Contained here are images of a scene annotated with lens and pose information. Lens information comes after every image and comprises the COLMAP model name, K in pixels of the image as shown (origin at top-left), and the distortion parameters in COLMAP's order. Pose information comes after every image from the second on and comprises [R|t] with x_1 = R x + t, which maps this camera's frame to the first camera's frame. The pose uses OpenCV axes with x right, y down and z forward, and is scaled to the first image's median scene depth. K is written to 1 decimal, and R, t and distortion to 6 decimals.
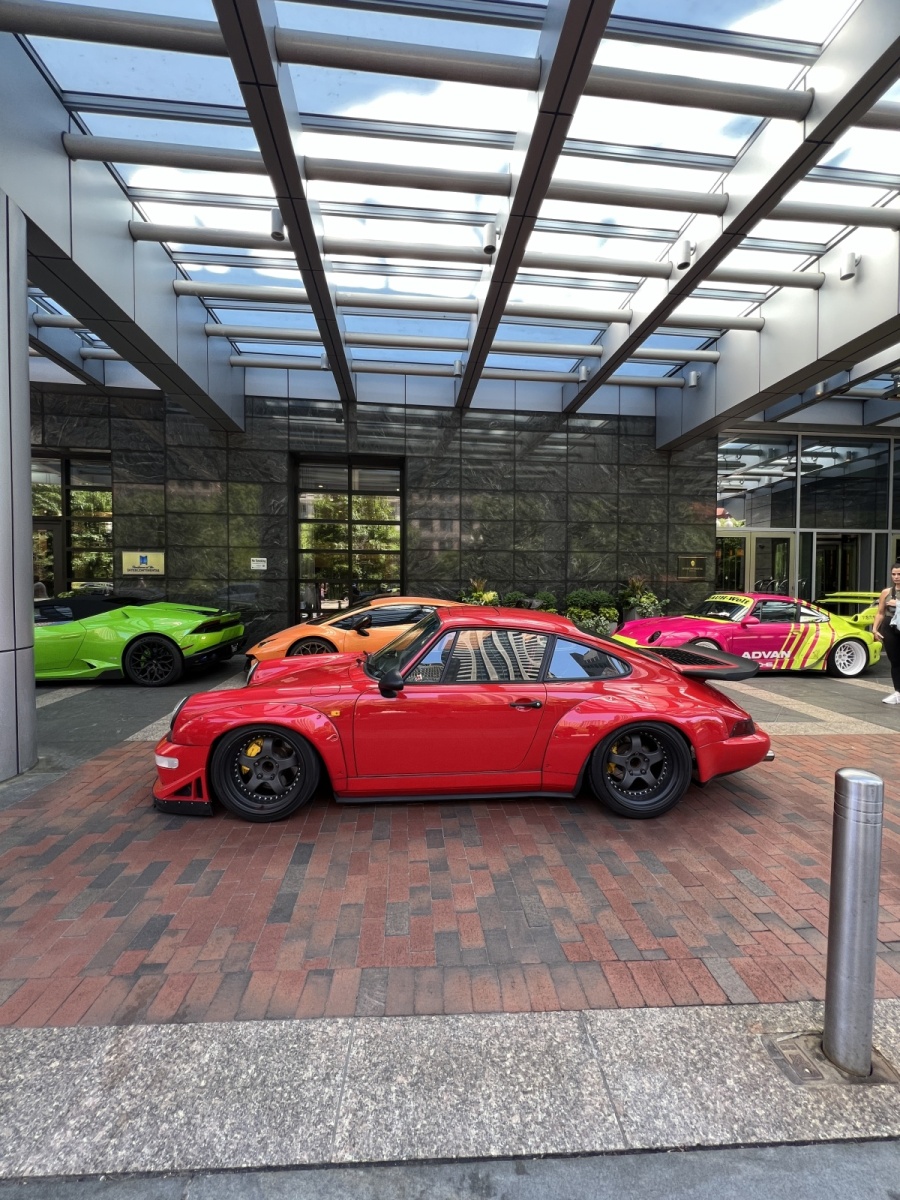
lens RADIAL K [[478.1, 0, 447.7], [0, 478.1, 599.4], [0, 0, 1]] dist [0.000058, 0.000006]
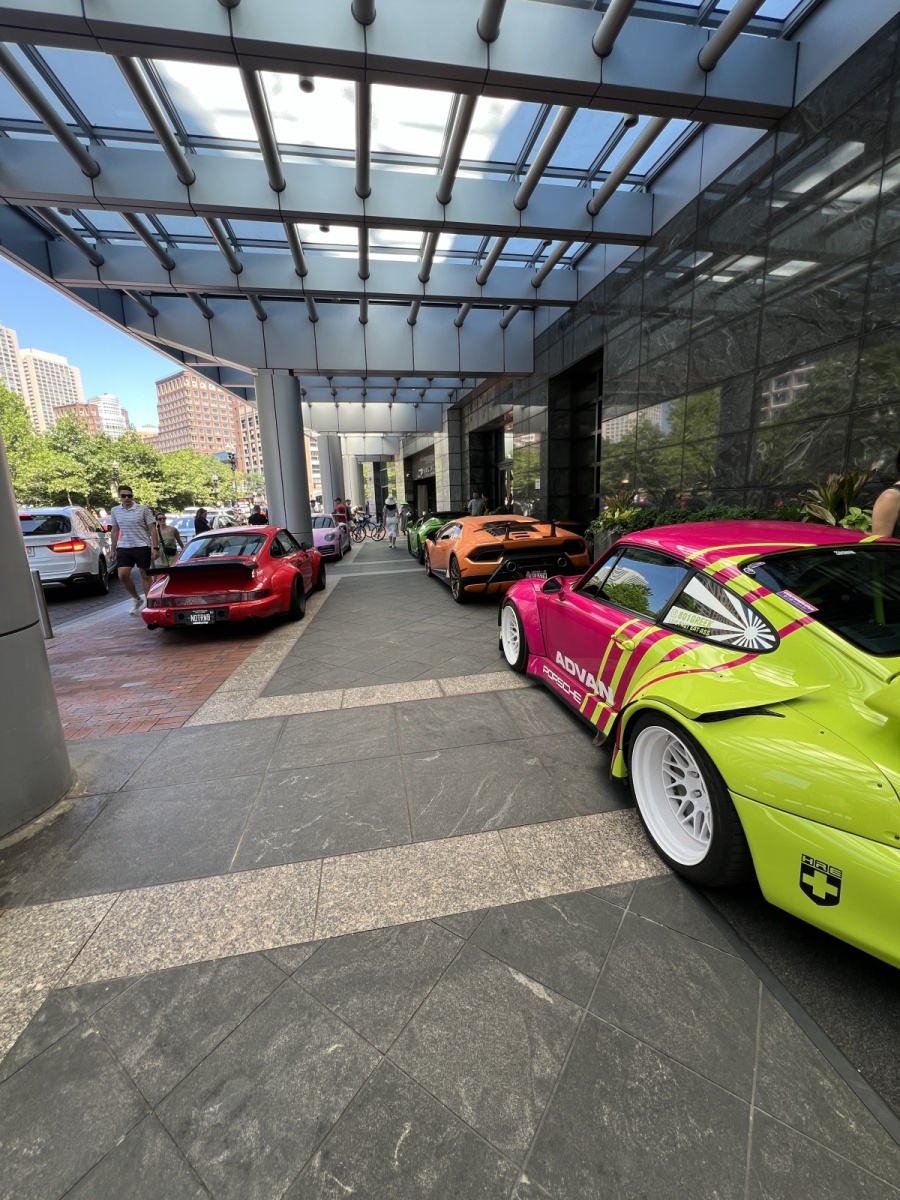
lens RADIAL K [[480.9, 0, 451.2], [0, 480.9, 597.7], [0, 0, 1]] dist [0.000235, 0.000015]
pose [[0.087540, 0.188824, -0.978101, 0.775318], [0.006647, 0.981738, 0.190121, -0.021975], [0.996139, -0.023144, 0.084686, 0.626094]]
